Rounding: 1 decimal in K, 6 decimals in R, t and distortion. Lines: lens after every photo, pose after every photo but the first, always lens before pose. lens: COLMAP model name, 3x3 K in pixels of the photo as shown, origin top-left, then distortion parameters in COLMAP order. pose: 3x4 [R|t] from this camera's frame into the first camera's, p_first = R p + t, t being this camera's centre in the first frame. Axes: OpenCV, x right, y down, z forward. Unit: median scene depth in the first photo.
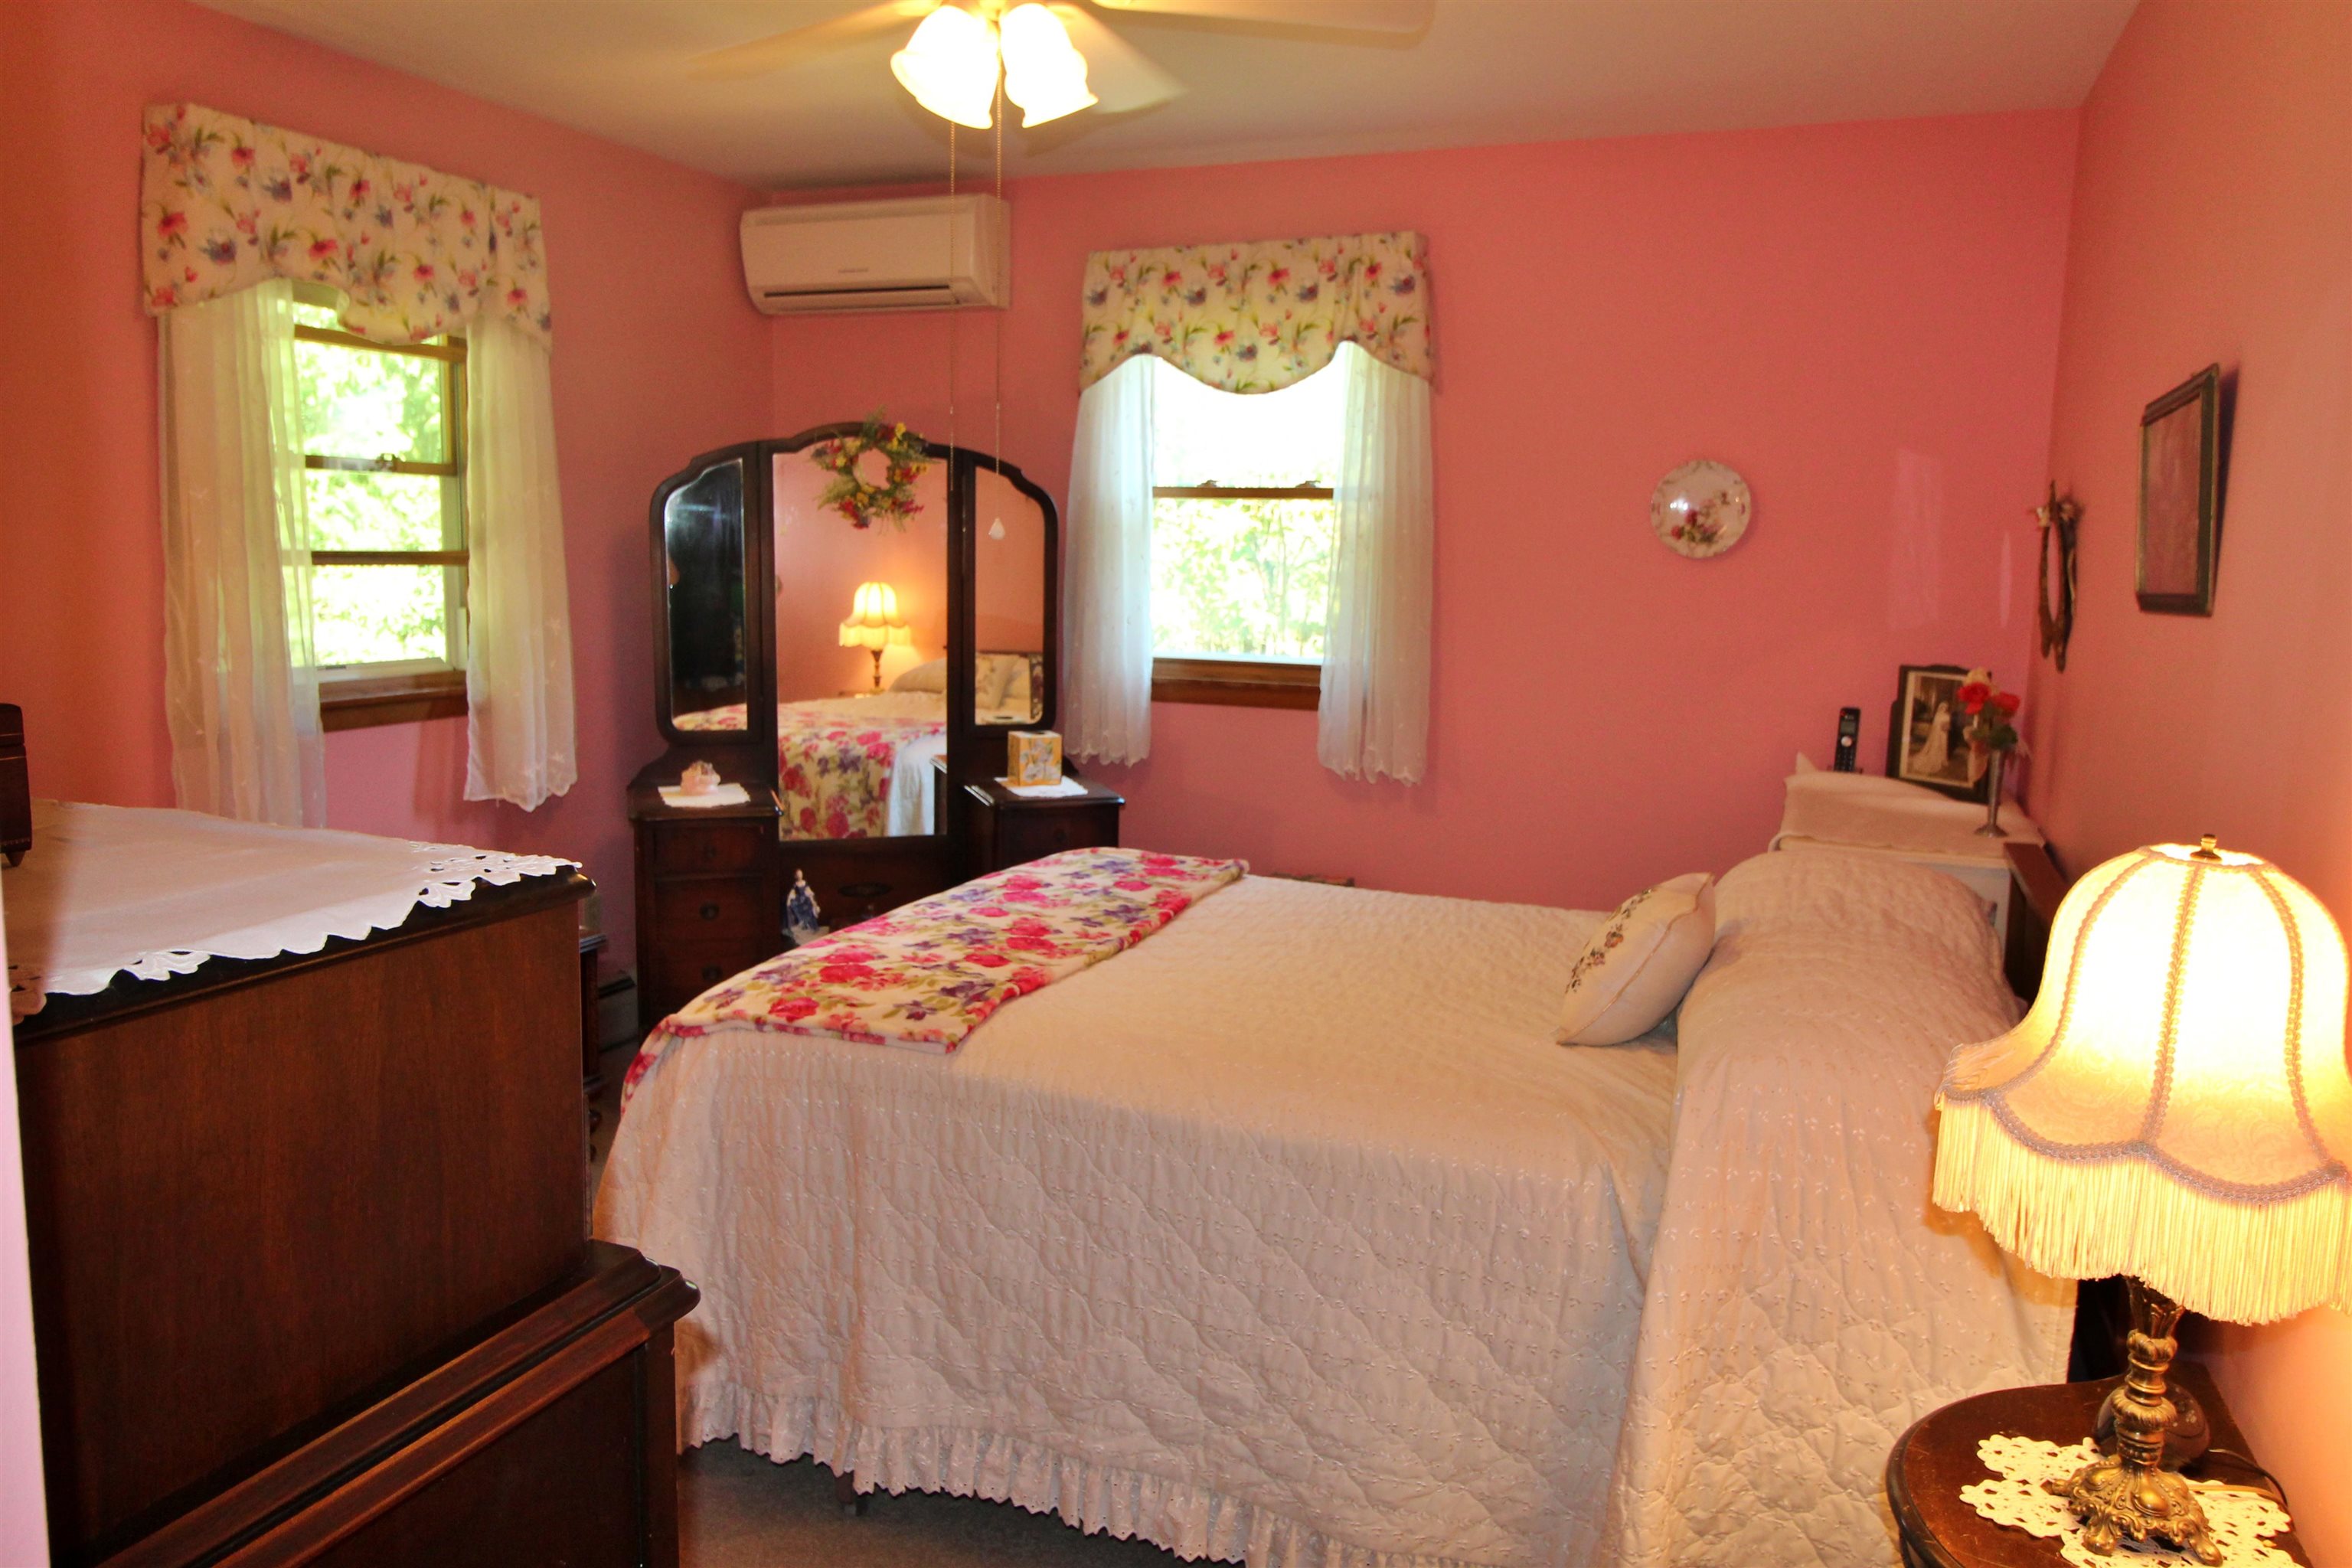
lens RADIAL K [[1612.9, 0, 1176.0], [0, 1612.9, 766.2], [0, 0, 1]] dist [0.008312, -0.006030]
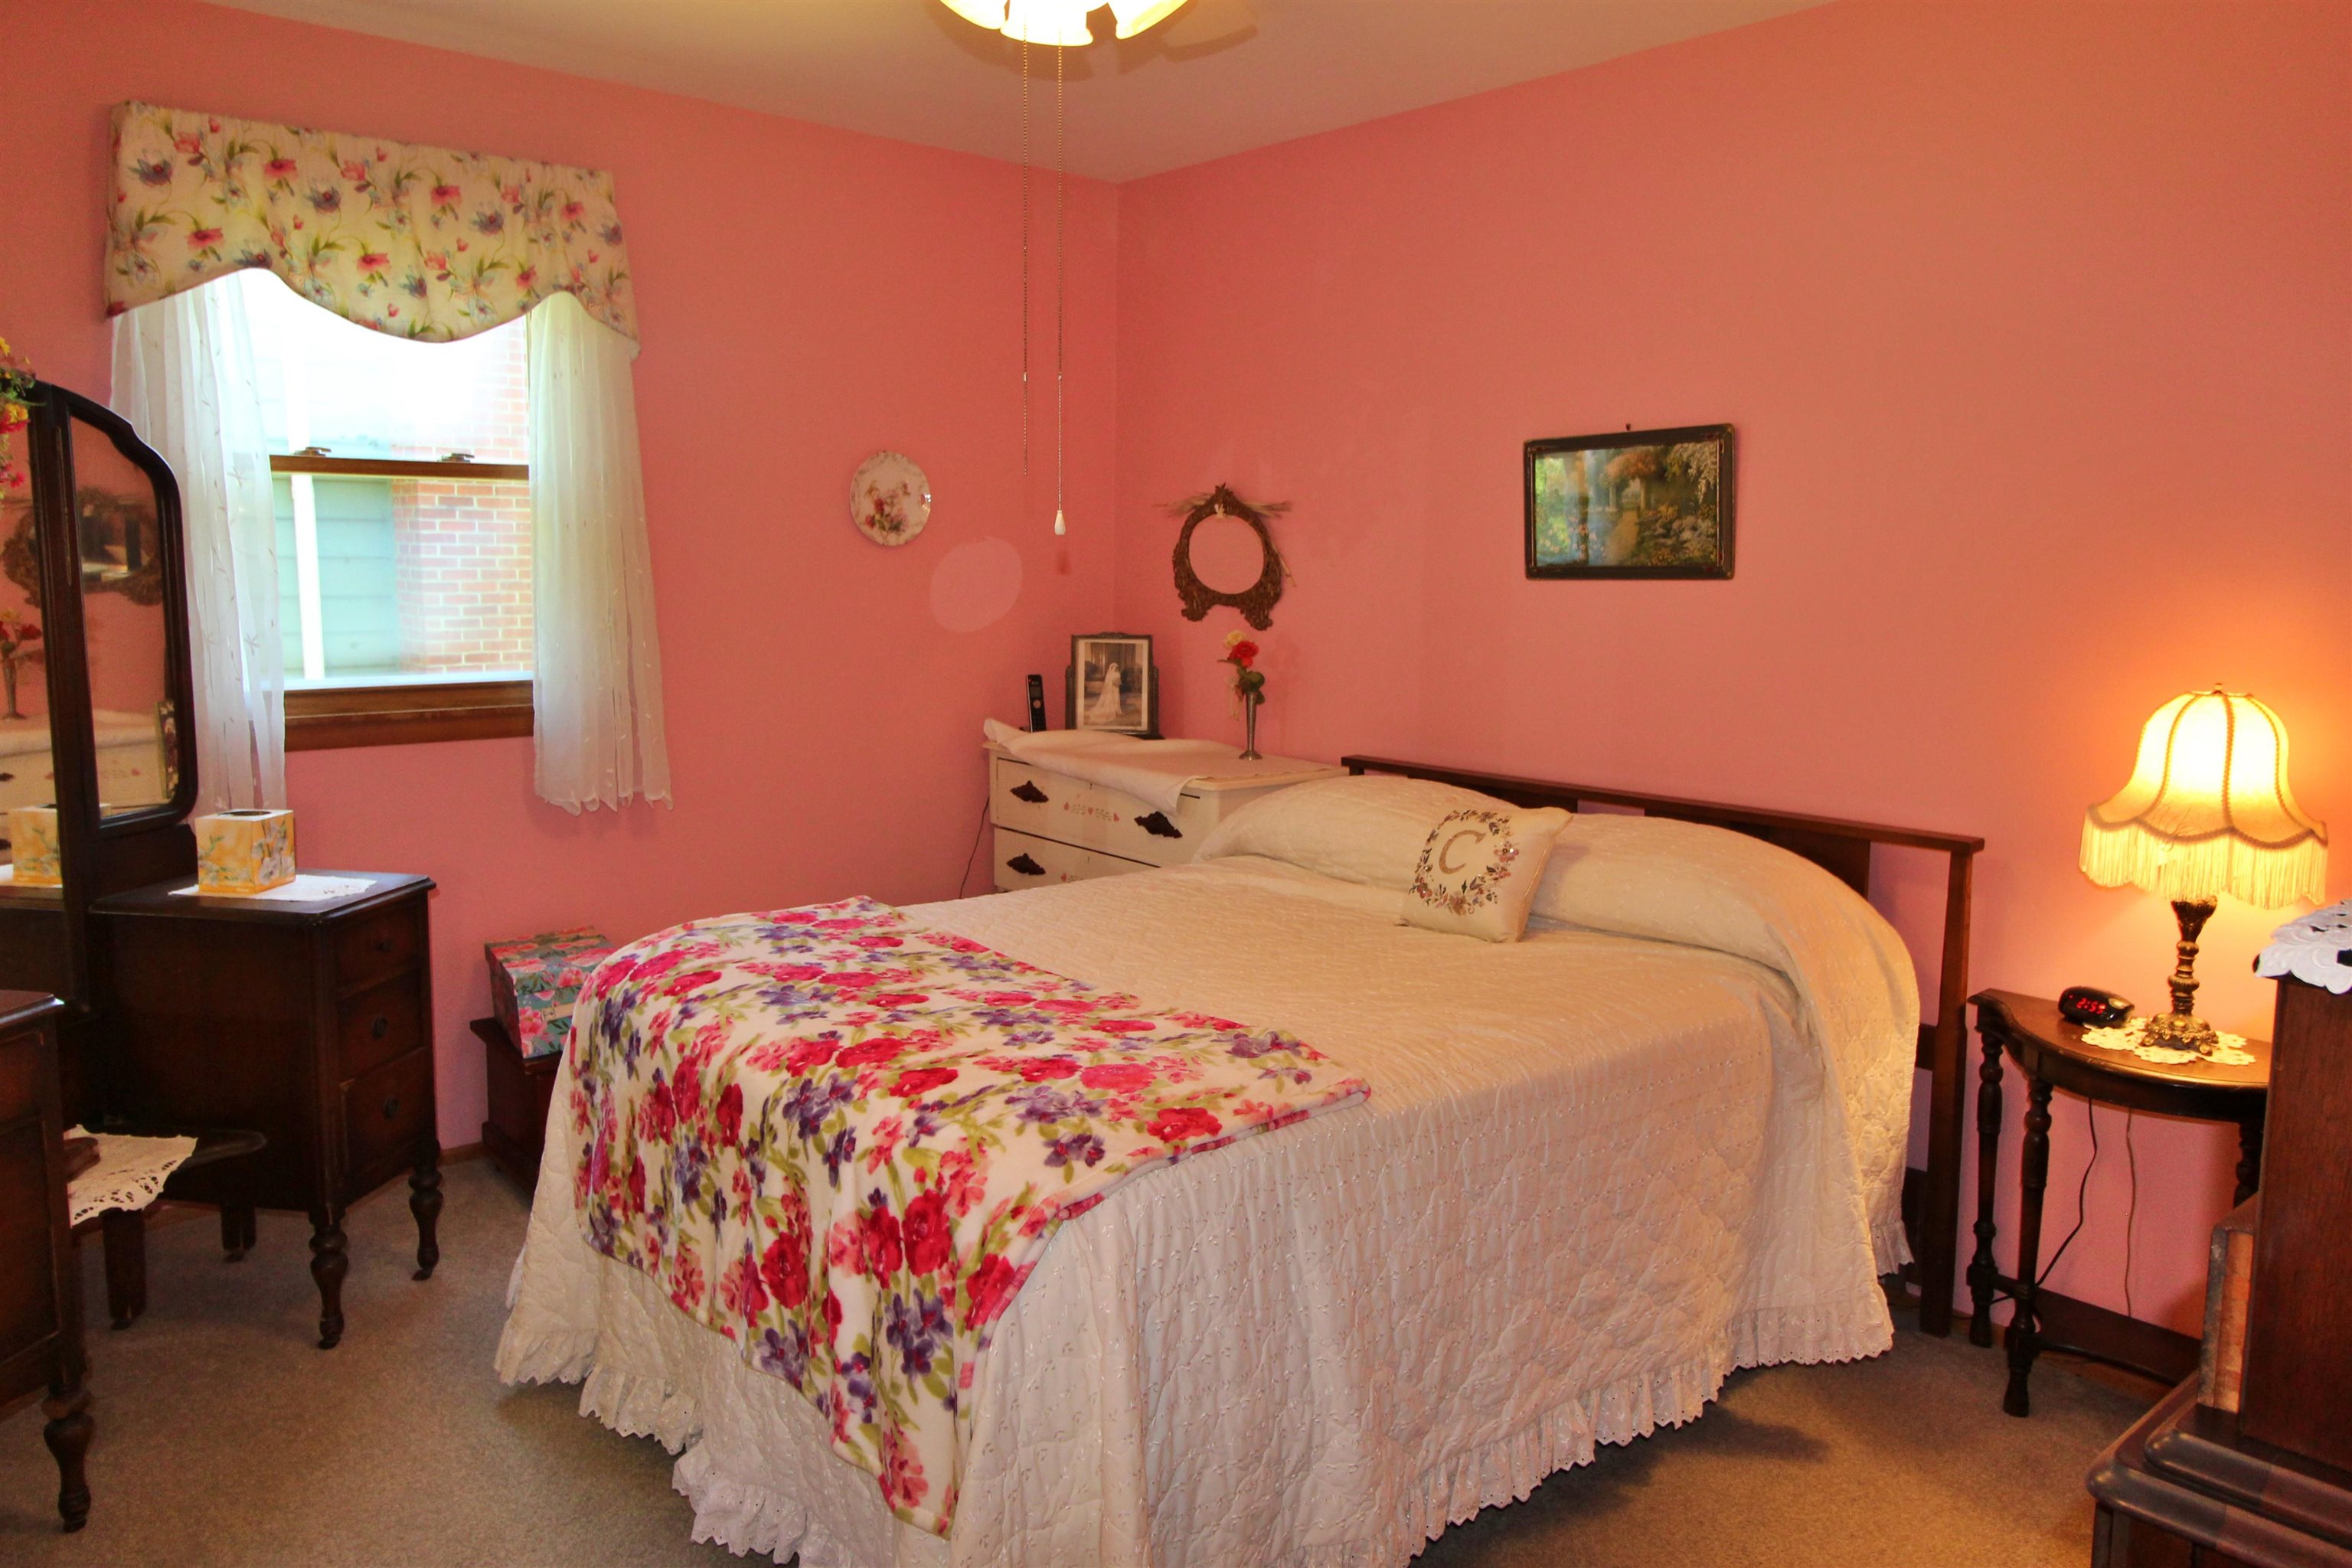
lens RADIAL K [[1612.9, 0, 1176.0], [0, 1612.9, 766.2], [0, 0, 1]] dist [0.008312, -0.006030]
pose [[0.480409, -0.132914, 0.866915, -0.482245], [0.115249, 0.989446, 0.087834, -0.054681], [-0.869439, 0.057715, 0.490657, 0.315150]]
